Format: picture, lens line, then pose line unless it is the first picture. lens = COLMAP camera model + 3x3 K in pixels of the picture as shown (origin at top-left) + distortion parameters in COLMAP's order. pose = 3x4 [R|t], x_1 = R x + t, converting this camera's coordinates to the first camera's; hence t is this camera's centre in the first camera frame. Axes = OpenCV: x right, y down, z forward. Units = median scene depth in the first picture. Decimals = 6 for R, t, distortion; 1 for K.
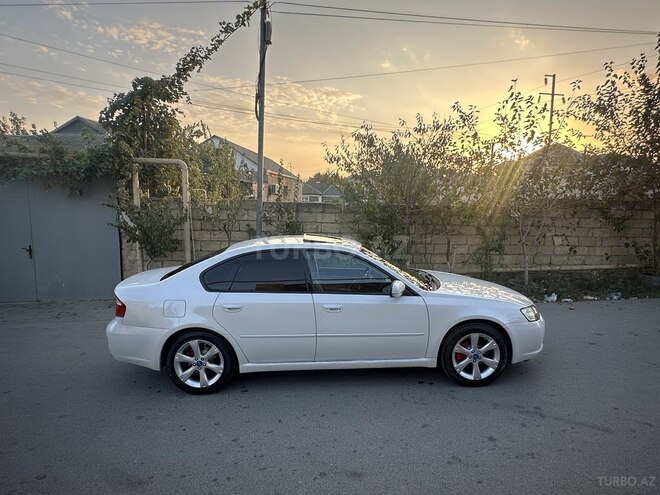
lens RADIAL K [[389.2, 0, 328.5], [0, 389.2, 248.0], [0, 0, 1]] dist [-0.003894, 0.001440]
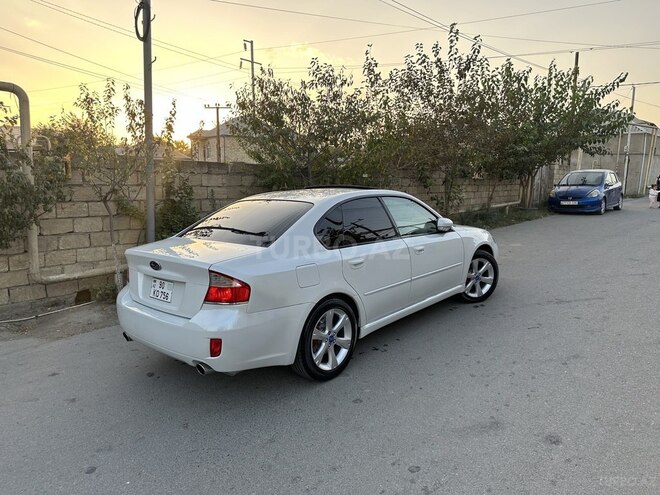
lens RADIAL K [[464.2, 0, 325.4], [0, 464.2, 245.9], [0, 0, 1]] dist [0.013252, -0.003588]
pose [[0.743713, -0.110377, 0.659323, -0.997582], [0.095353, 0.993705, 0.058799, 0.048403], [-0.661663, 0.019139, 0.749557, 0.278998]]
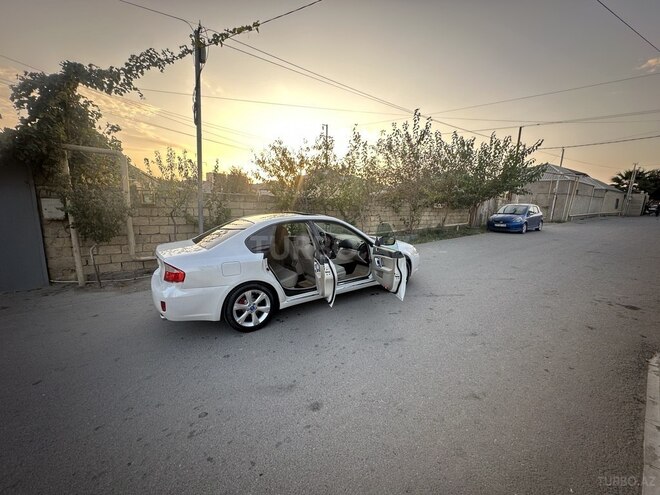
lens RADIAL K [[262.8, 0, 328.6], [0, 262.8, 248.5], [0, 0, 1]] dist [-0.001551, -0.000129]
pose [[0.848963, -0.084795, 0.521604, -0.543231], [0.054312, 0.995816, 0.073486, 0.044015], [-0.525653, -0.034058, 0.850017, 0.111958]]
